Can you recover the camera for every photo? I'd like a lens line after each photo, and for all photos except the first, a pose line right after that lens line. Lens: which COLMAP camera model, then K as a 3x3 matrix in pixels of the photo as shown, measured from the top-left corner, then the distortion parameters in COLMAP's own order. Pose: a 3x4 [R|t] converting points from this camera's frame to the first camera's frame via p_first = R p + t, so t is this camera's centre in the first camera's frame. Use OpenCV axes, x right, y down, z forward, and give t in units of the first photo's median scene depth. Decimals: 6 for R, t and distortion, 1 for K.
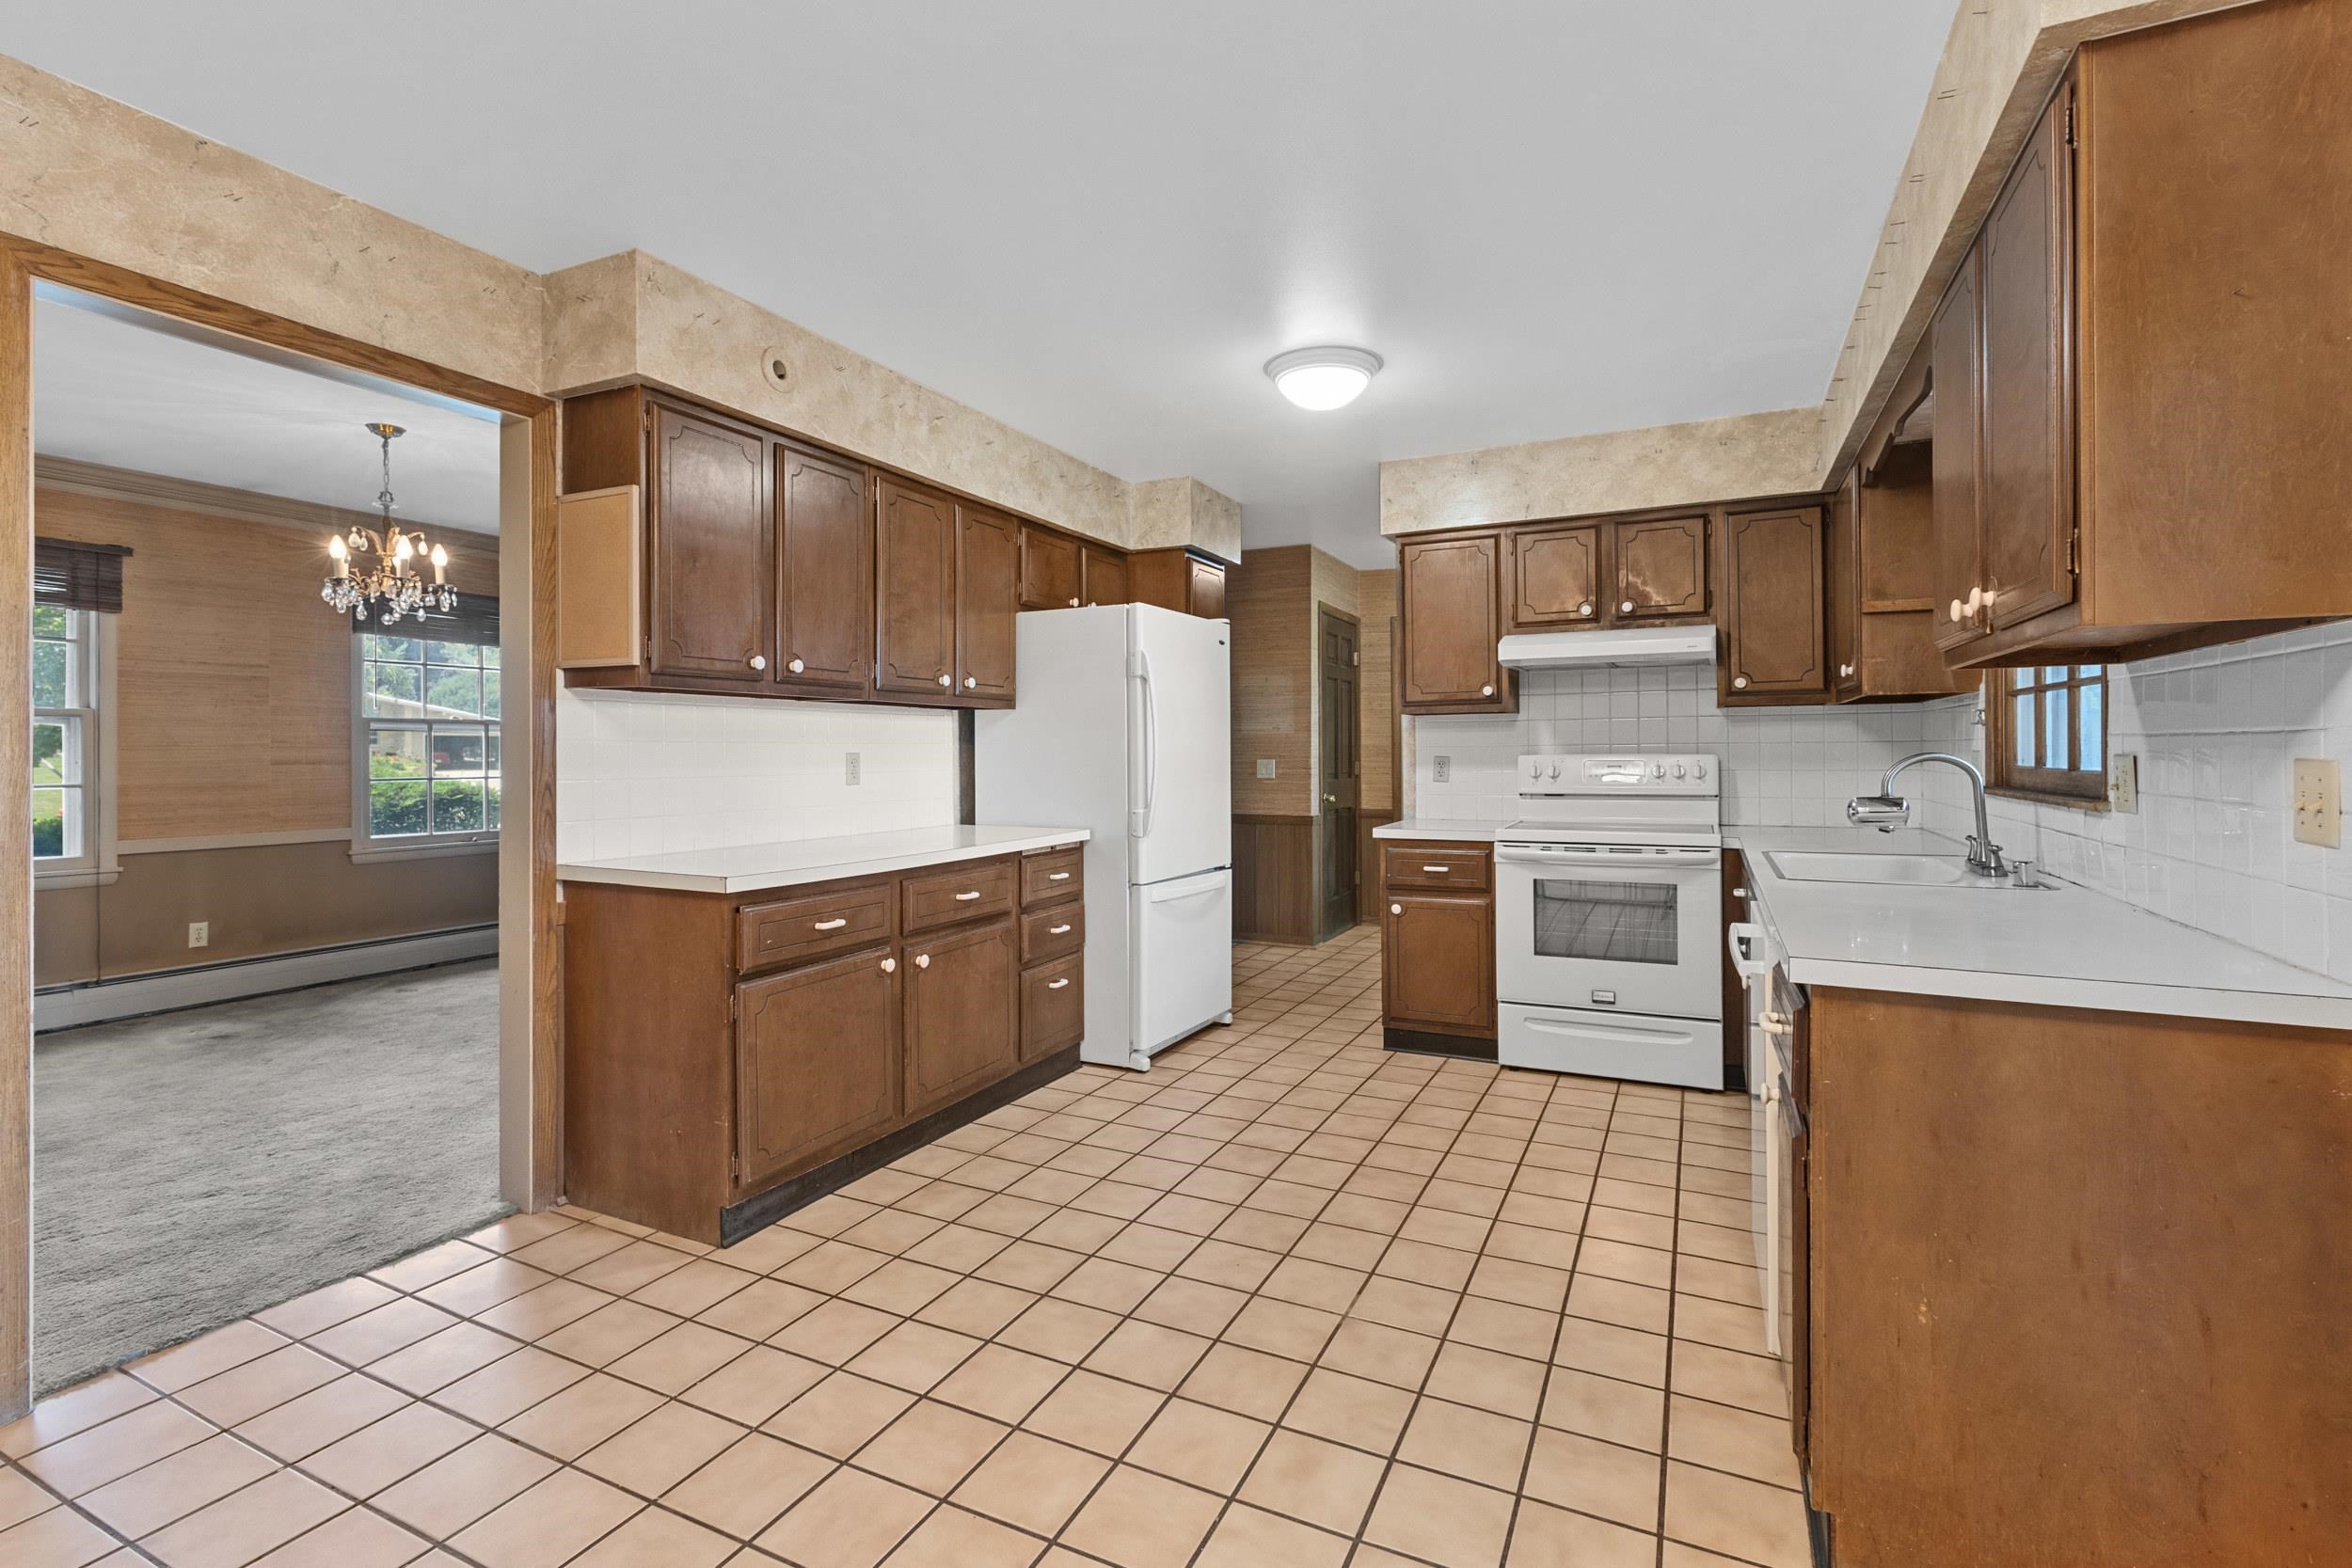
lens RADIAL K [[1088.0, 0, 1170.1], [0, 1088.0, 761.0], [0, 0, 1]] dist [0.006234, -0.000420]
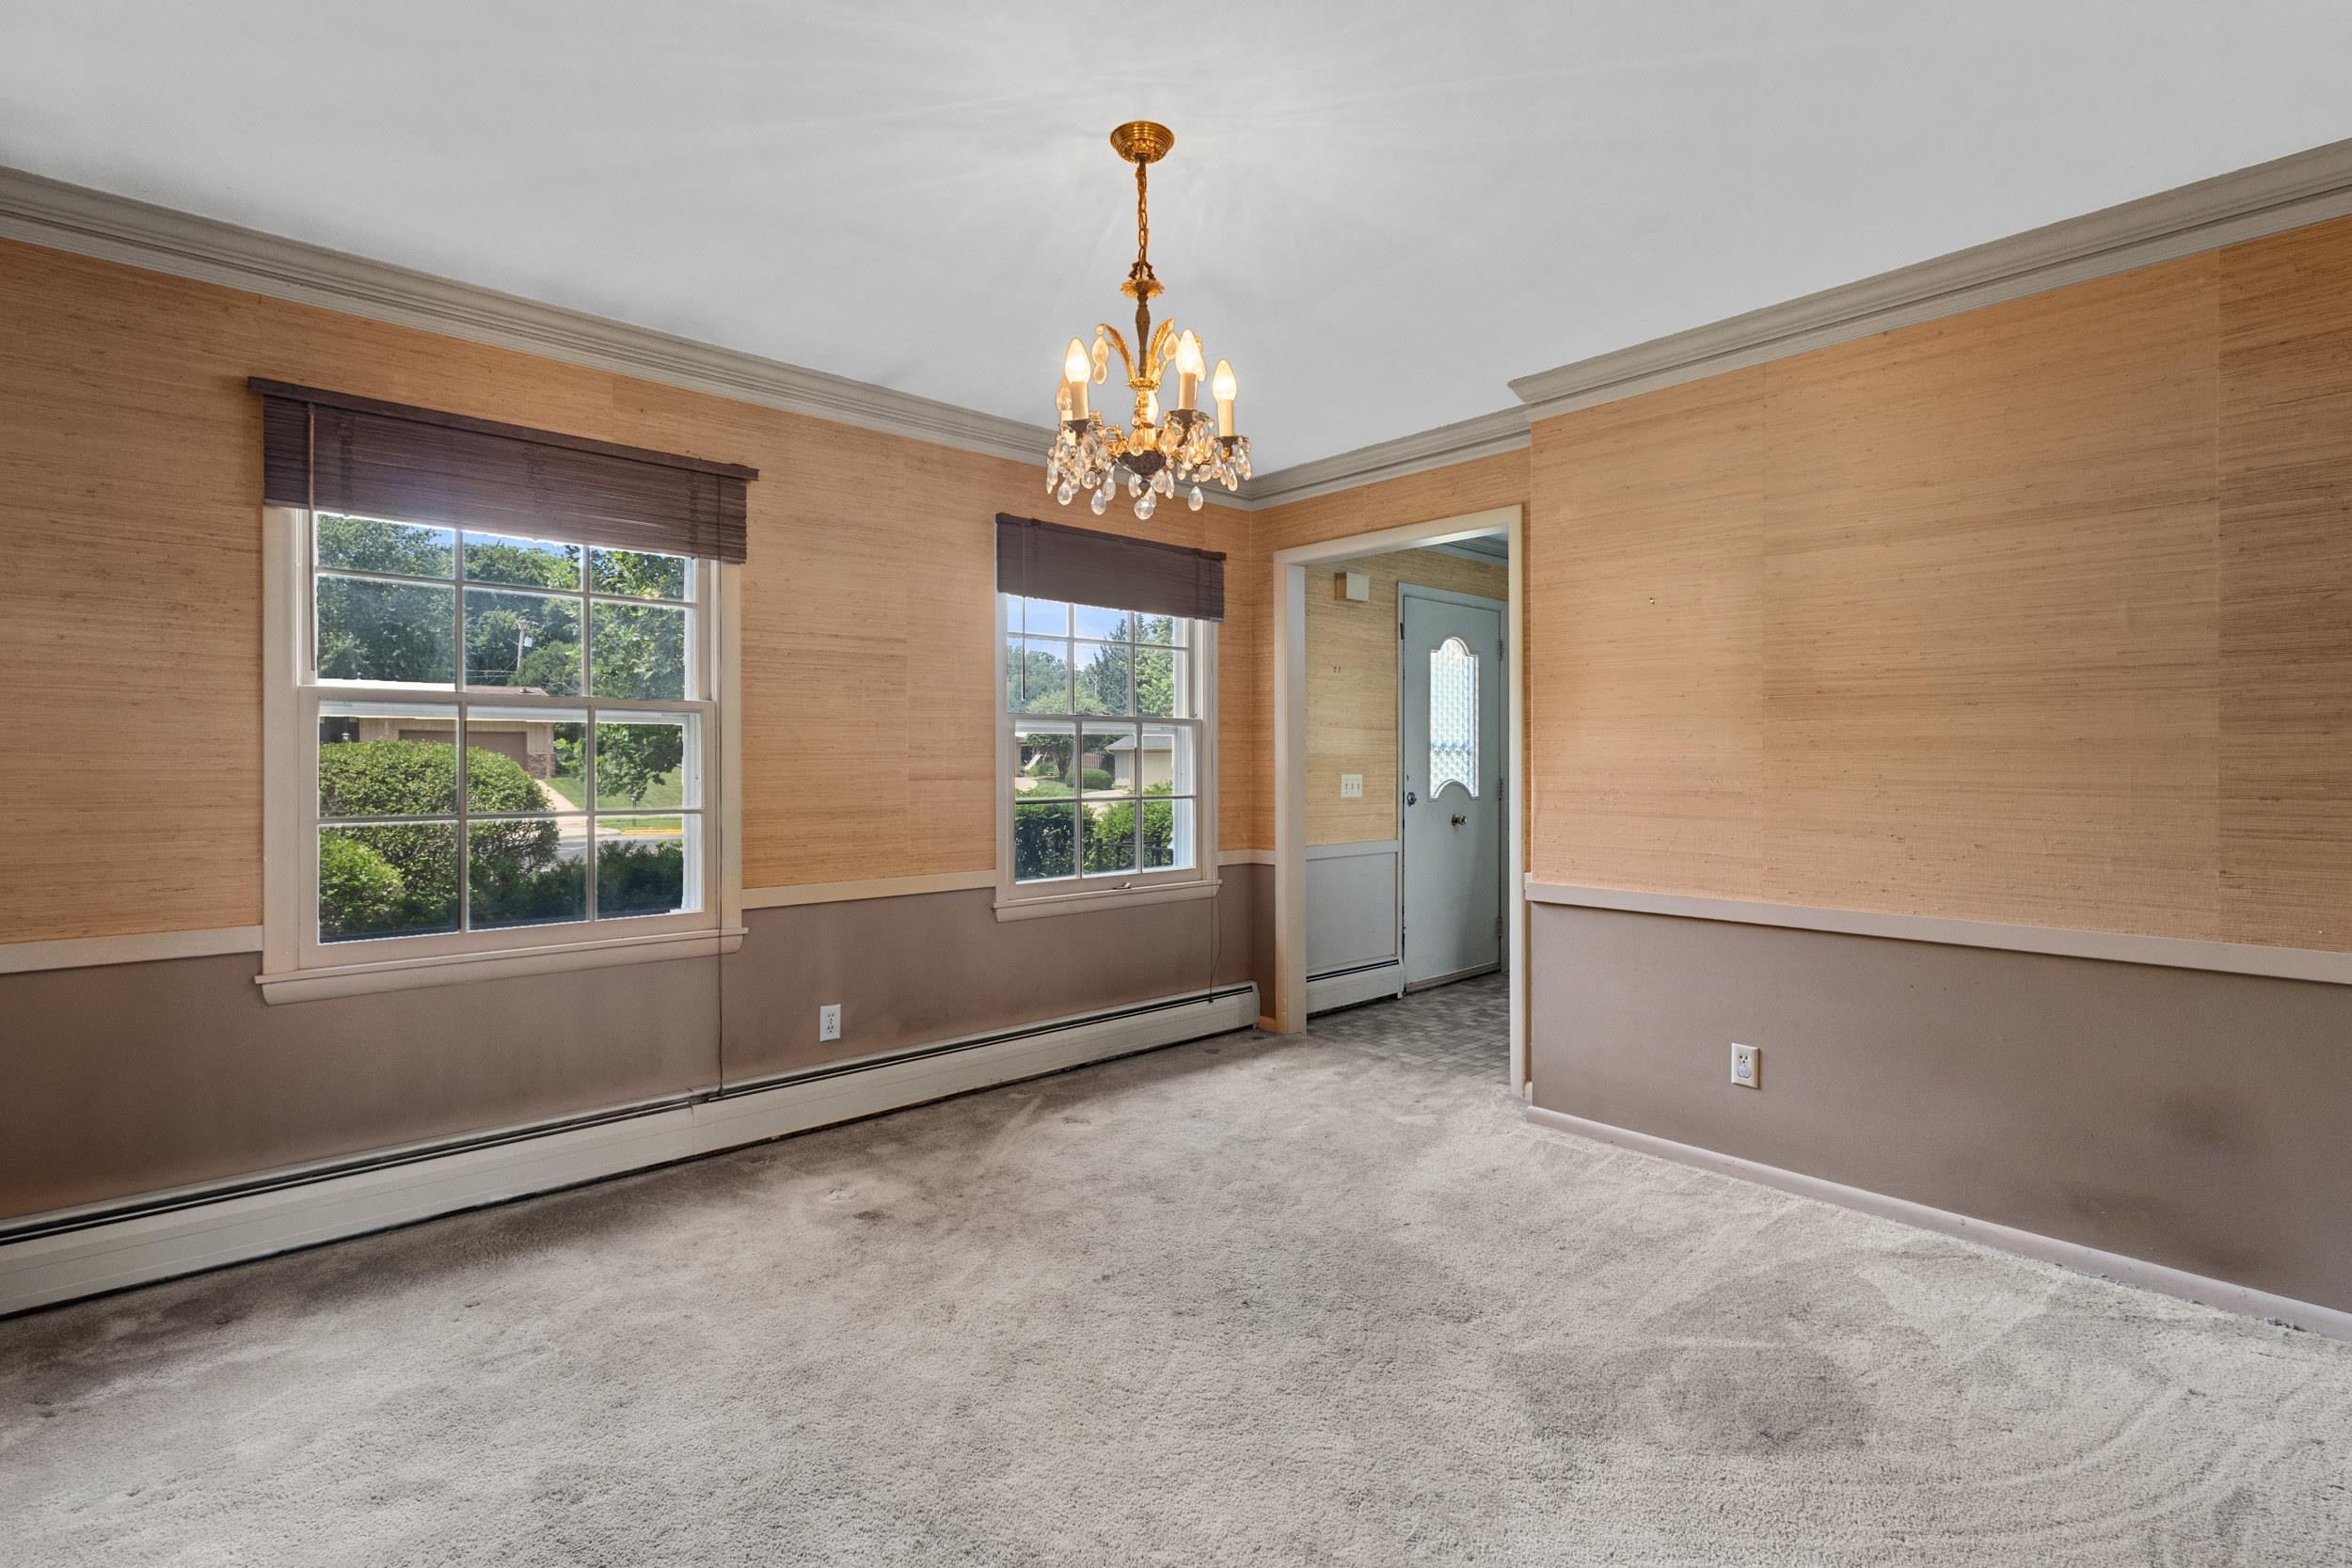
lens RADIAL K [[1088.0, 0, 1177.0], [0, 1088.0, 774.2], [0, 0, 1]] dist [0.006234, -0.000420]
pose [[0.930340, -0.003595, -0.366681, -0.438128], [0.002728, 0.999992, -0.002883, 0.001894], [0.366689, 0.001682, 0.930342, 0.444481]]
